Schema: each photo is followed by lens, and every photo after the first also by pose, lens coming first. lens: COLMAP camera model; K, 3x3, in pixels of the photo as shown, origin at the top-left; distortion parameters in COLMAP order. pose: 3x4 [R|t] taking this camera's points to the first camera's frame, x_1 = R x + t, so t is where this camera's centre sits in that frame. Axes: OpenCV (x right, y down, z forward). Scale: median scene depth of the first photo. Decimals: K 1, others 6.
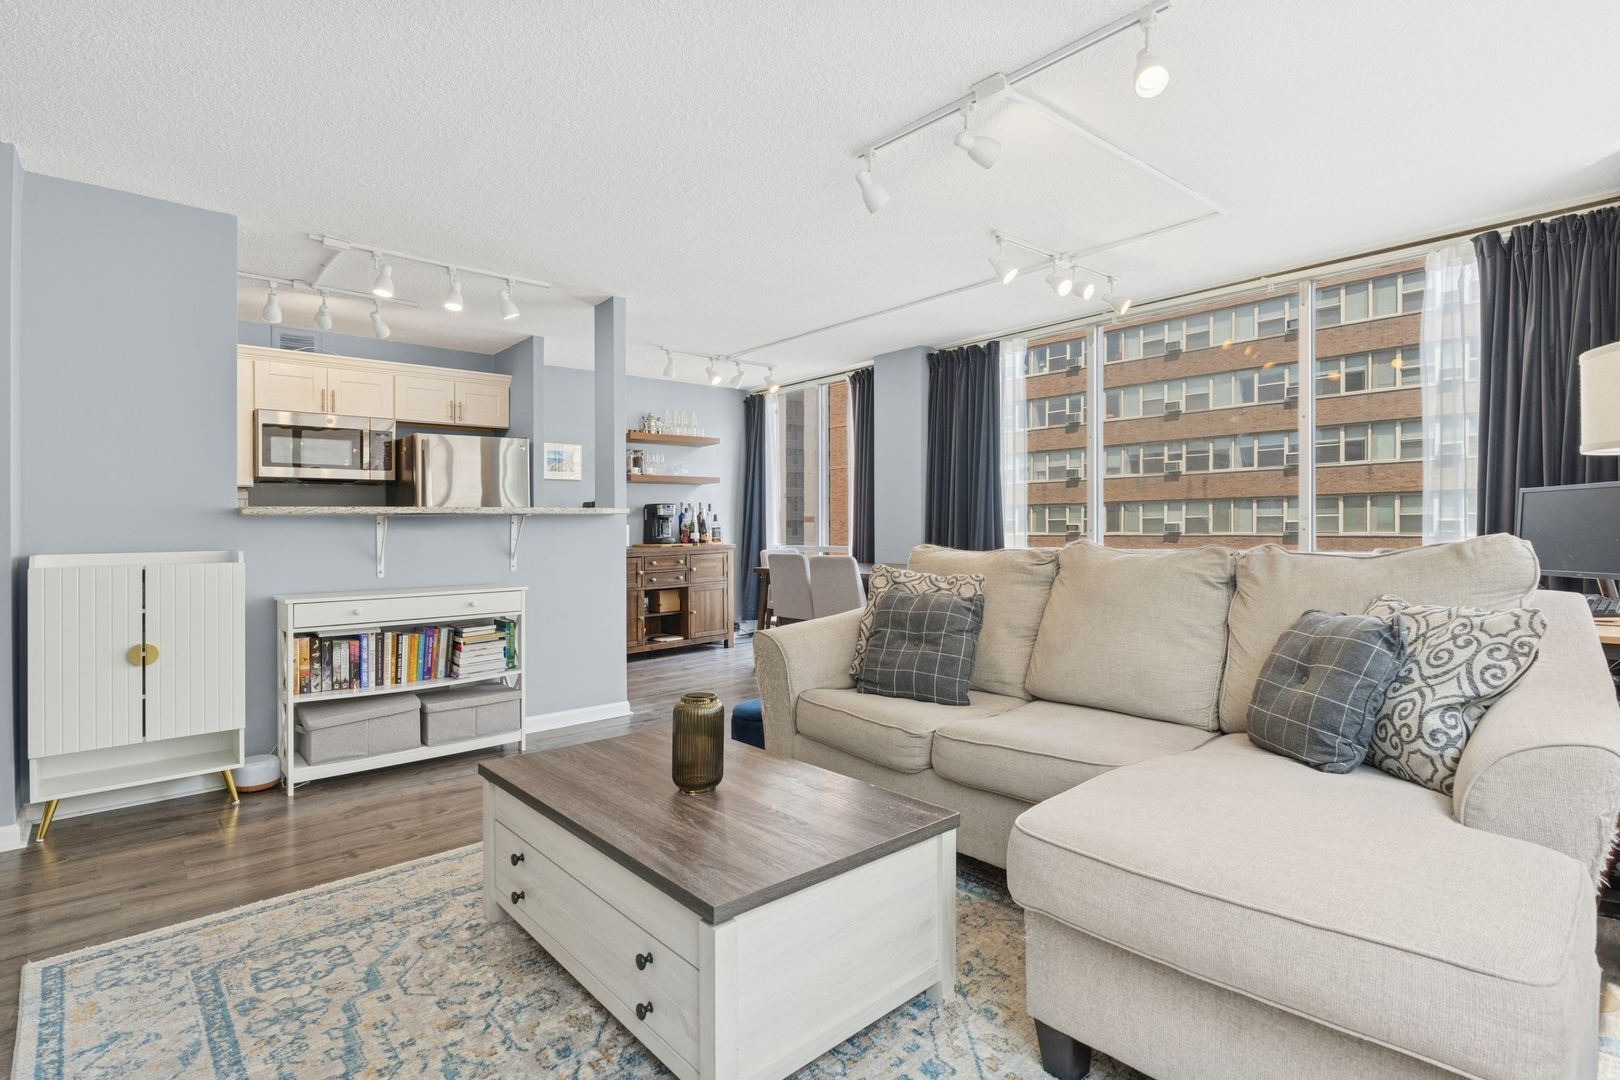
lens RADIAL K [[779.9, 0, 804.2], [0, 779.9, 535.5], [0, 0, 1]] dist [-0.000335, -0.000761]
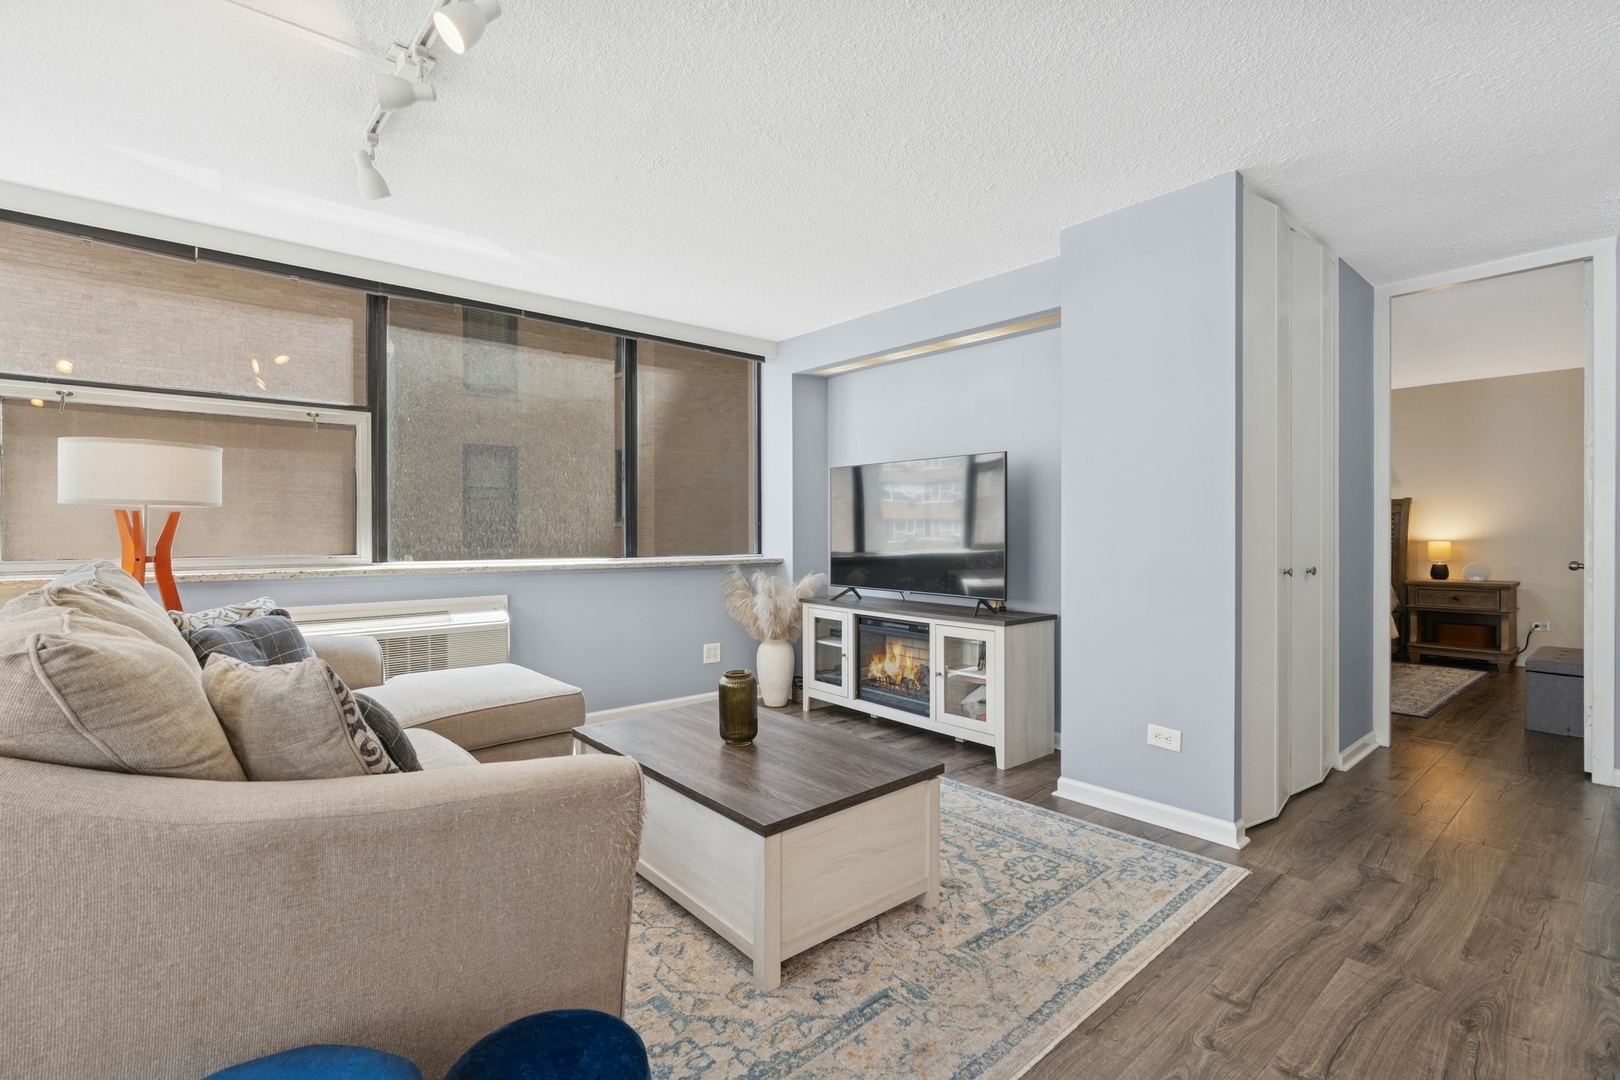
lens RADIAL K [[735.3, 0, 810.1], [0, 735.3, 529.8], [0, 0, 1]] dist [0.000312, -0.000111]
pose [[-0.999787, 0.013493, 0.015593, -0.094329], [0.013534, 0.999905, 0.002526, -0.013690], [-0.015558, 0.002736, -0.999875, 0.751511]]
